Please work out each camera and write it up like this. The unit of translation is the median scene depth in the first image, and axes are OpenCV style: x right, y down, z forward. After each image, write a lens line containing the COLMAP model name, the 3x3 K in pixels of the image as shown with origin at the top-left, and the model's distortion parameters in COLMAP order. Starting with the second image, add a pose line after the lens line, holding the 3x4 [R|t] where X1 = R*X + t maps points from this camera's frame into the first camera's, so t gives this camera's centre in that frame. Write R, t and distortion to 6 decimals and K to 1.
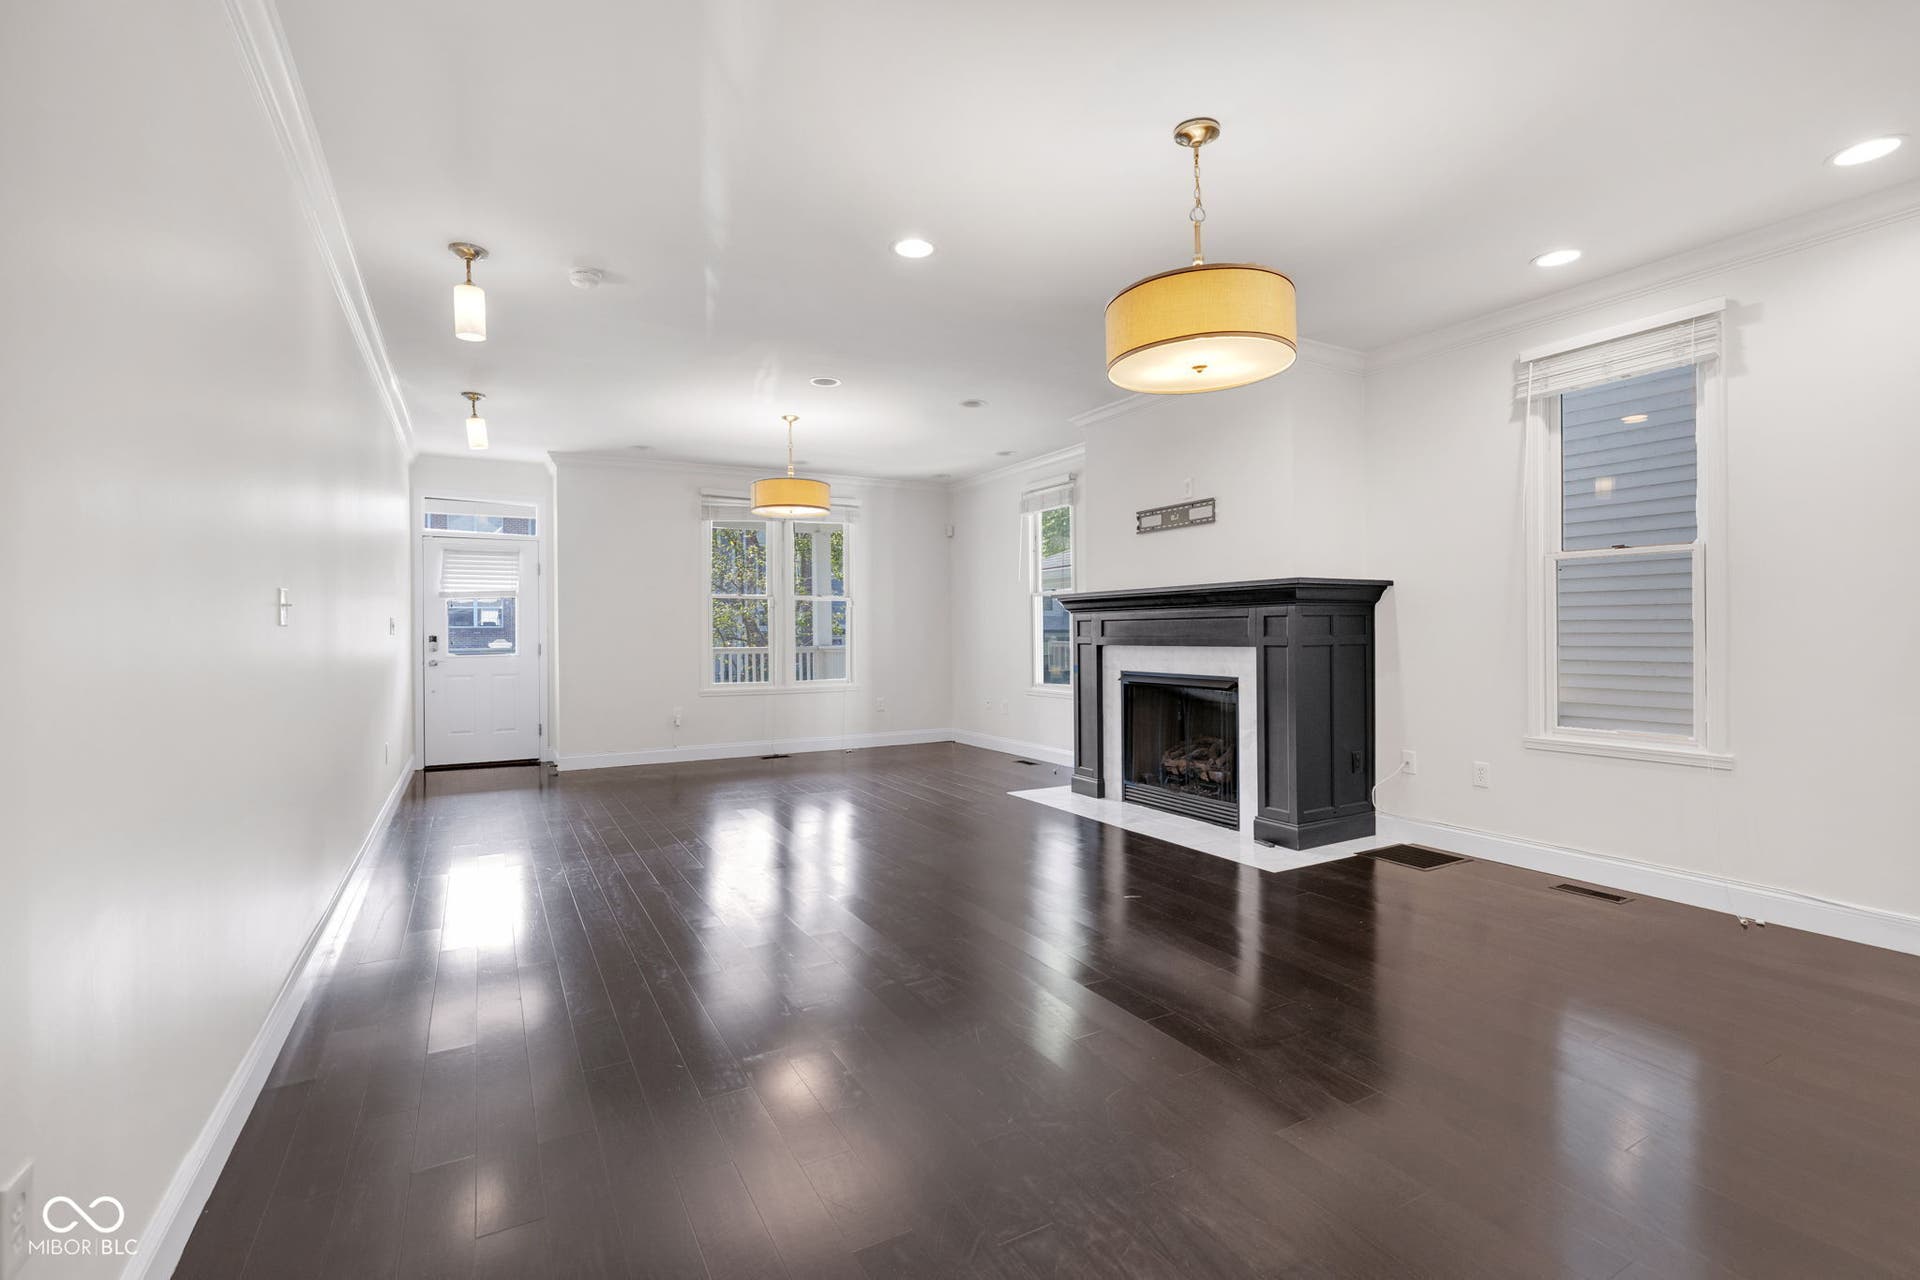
lens RADIAL K [[861.1, 0, 957.4], [0, 861.1, 628.2], [0, 0, 1]] dist [-0.001739, -0.000663]
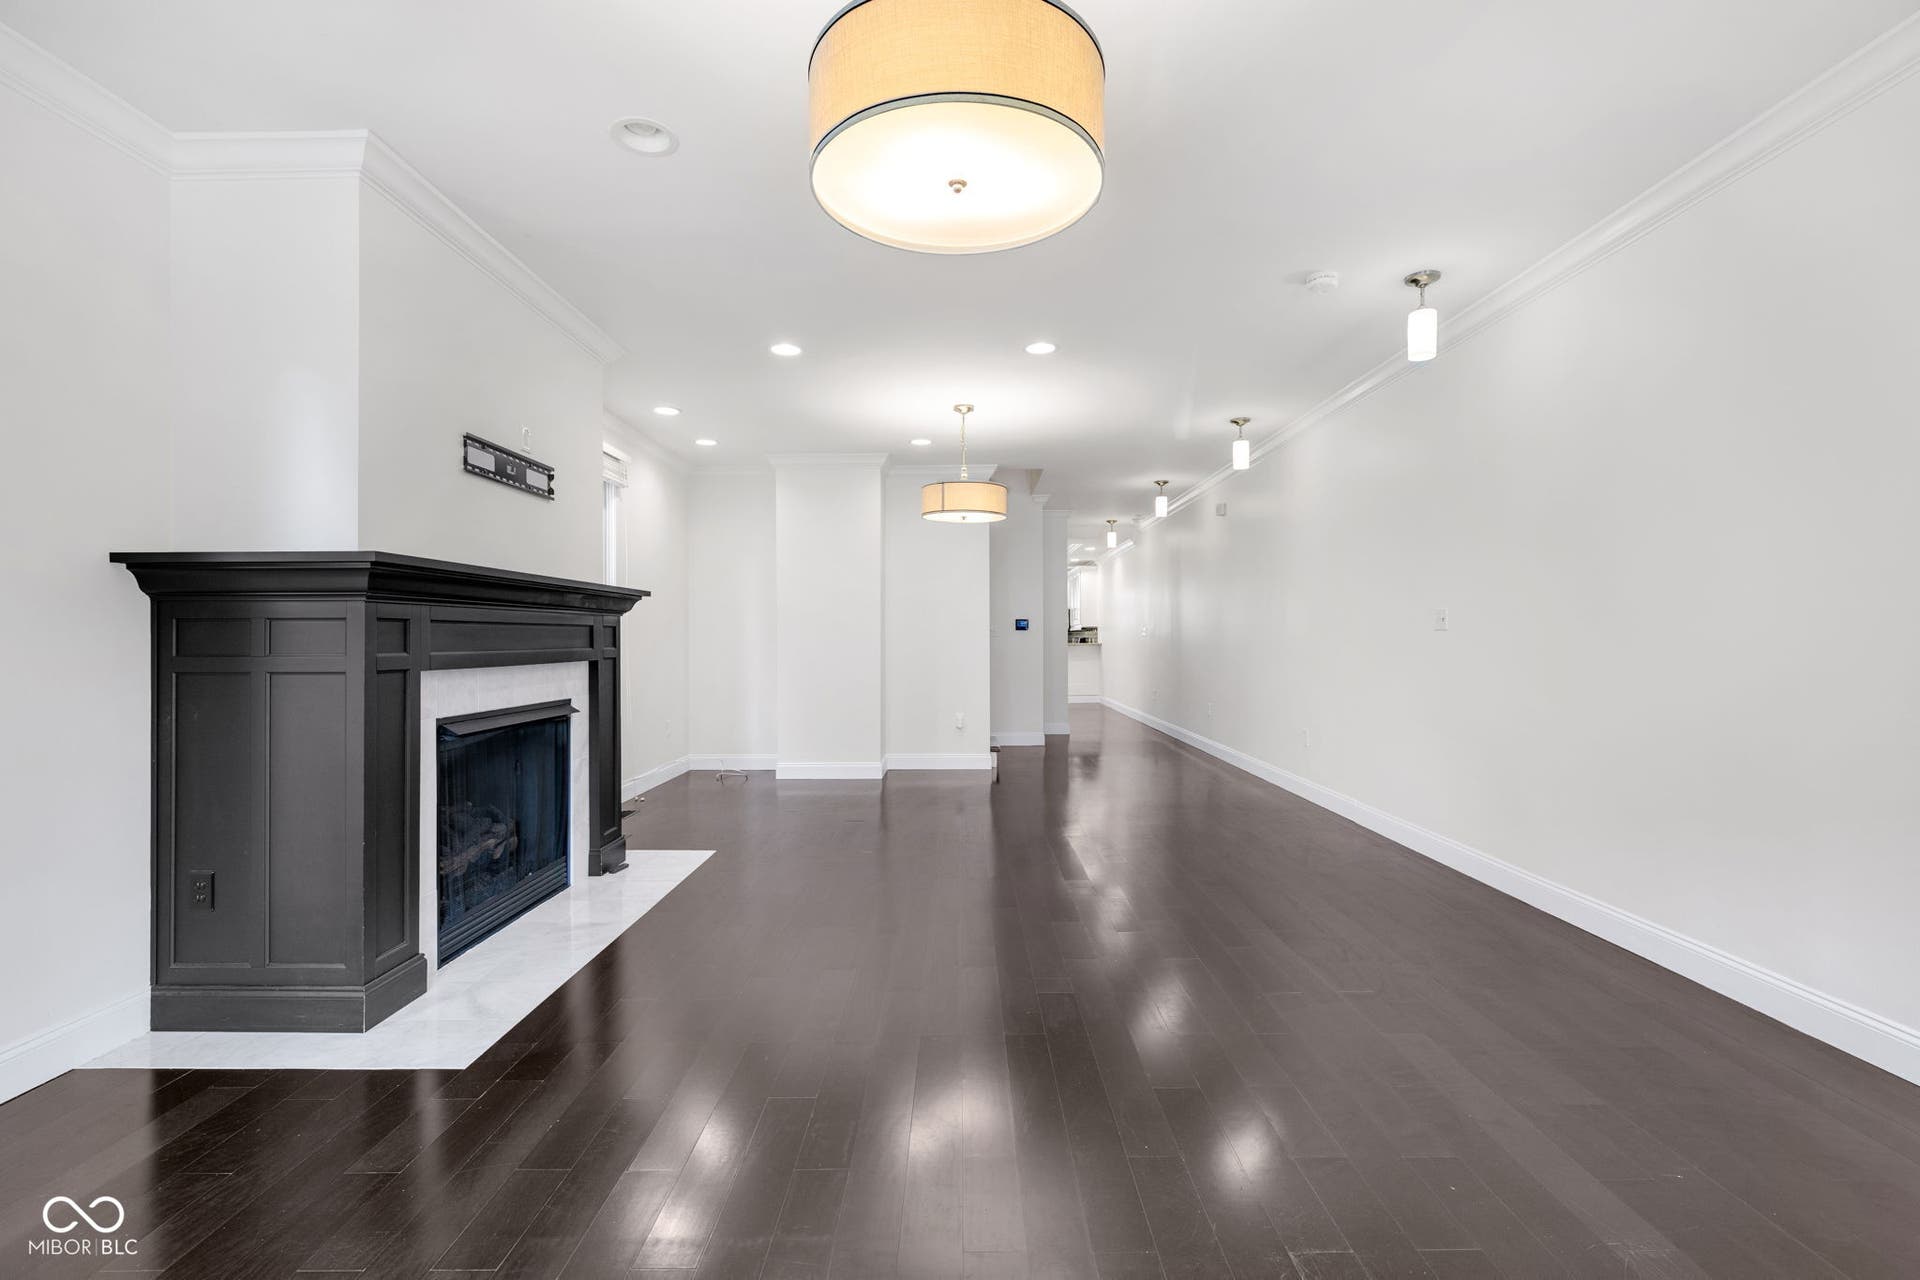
lens RADIAL K [[861.1, 0, 966.7], [0, 861.1, 636.0], [0, 0, 1]] dist [-0.001739, -0.000663]
pose [[-0.875288, 0.017213, 0.483296, -0.379596], [0.014313, 0.999851, -0.009690, 0.010014], [-0.483391, -0.001564, -0.875403, 1.446543]]
